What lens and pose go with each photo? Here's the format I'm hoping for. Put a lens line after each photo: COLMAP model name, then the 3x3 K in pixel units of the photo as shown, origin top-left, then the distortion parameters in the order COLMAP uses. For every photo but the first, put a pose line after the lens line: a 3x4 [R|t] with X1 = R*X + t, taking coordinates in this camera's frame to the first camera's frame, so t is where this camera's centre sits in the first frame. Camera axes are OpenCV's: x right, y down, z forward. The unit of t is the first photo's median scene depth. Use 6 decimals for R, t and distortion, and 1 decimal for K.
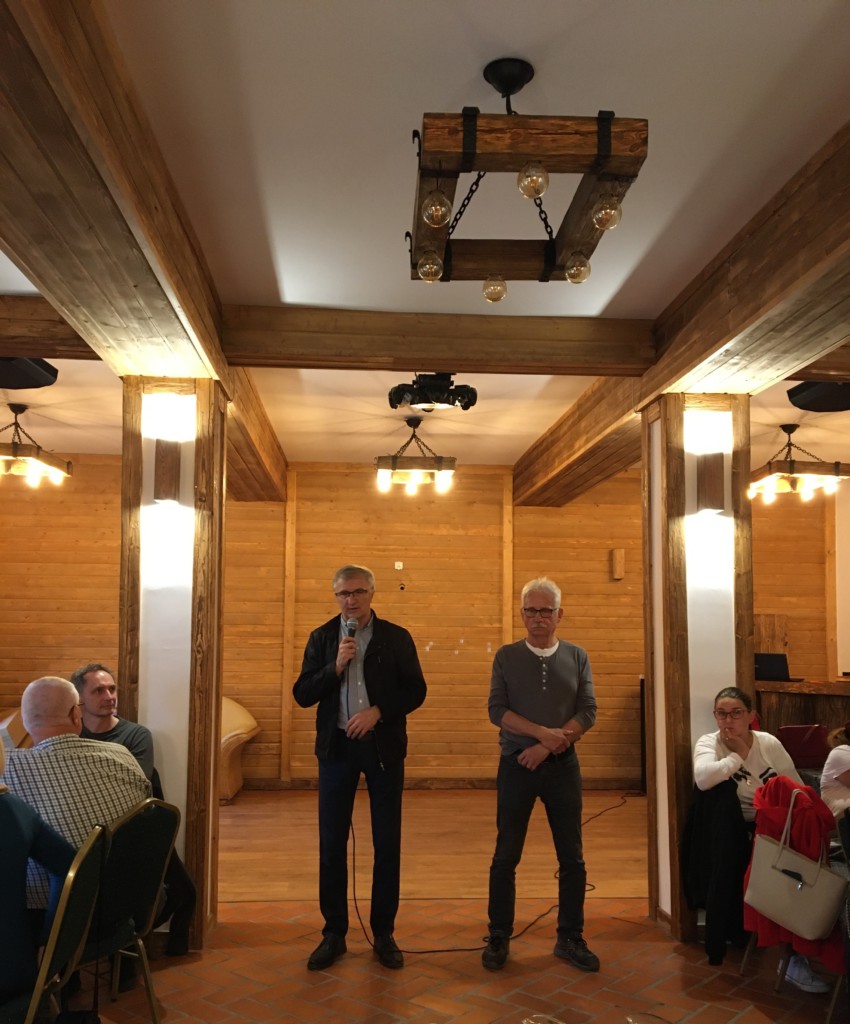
lens RADIAL K [[945.5, 0, 423.7], [0, 945.5, 575.2], [0, 0, 1]] dist [0.093922, -0.172919]
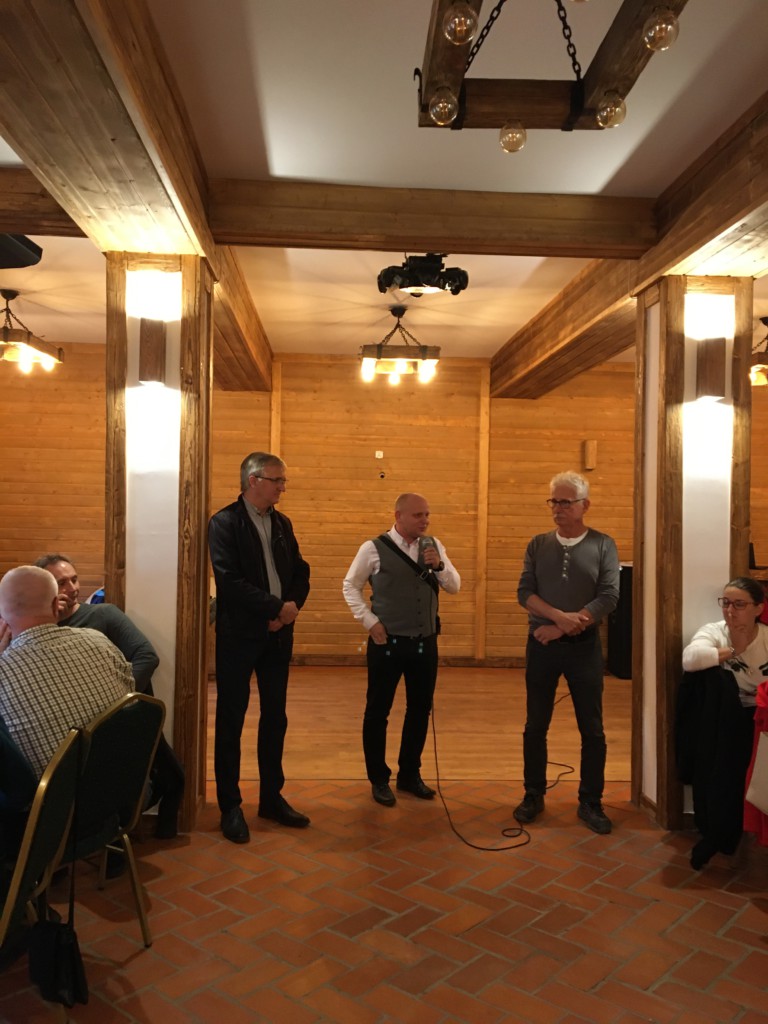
lens RADIAL K [[853.9, 0, 384.7], [0, 853.9, 520.2], [0, 0, 1]] dist [0.071289, -0.107605]
pose [[0.999905, 0.010527, -0.008911, -0.021639], [-0.009940, 0.997930, 0.063544, 0.004052], [0.009562, -0.063450, 0.997939, 0.109393]]
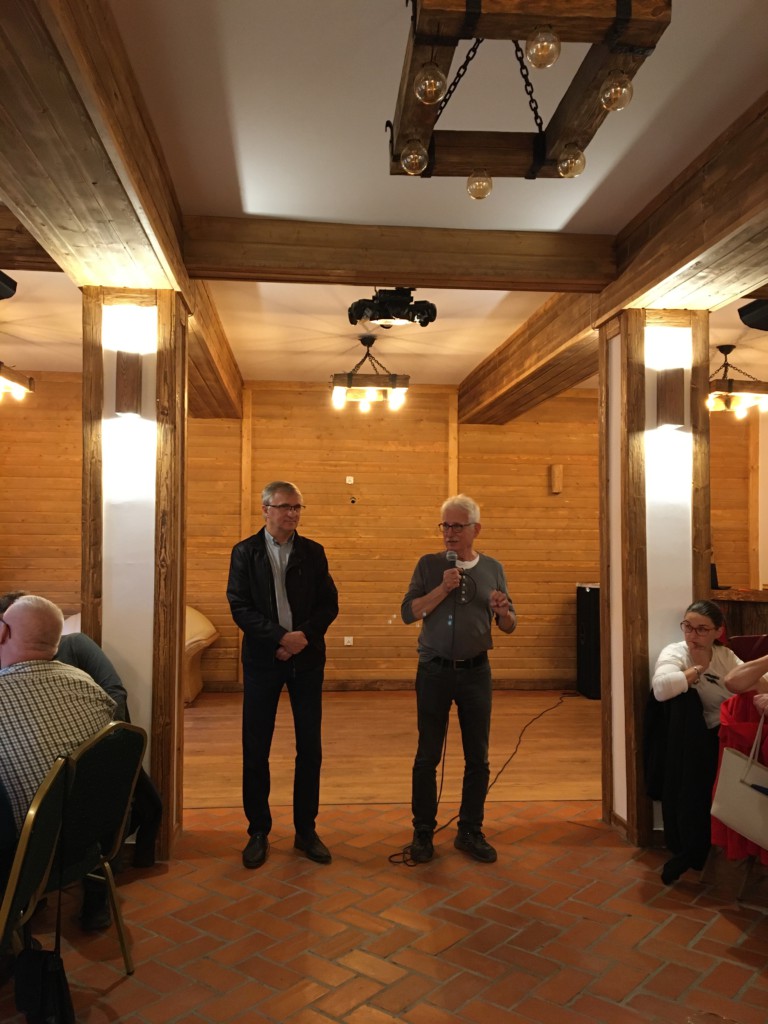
lens RADIAL K [[854.9, 0, 384.3], [0, 854.9, 519.3], [0, 0, 1]] dist [0.077942, -0.123204]
pose [[0.999626, 0.000204, 0.027358, -0.026979], [-0.001174, 0.999371, 0.035429, -0.000791], [-0.027334, -0.035448, 0.998998, 0.089014]]
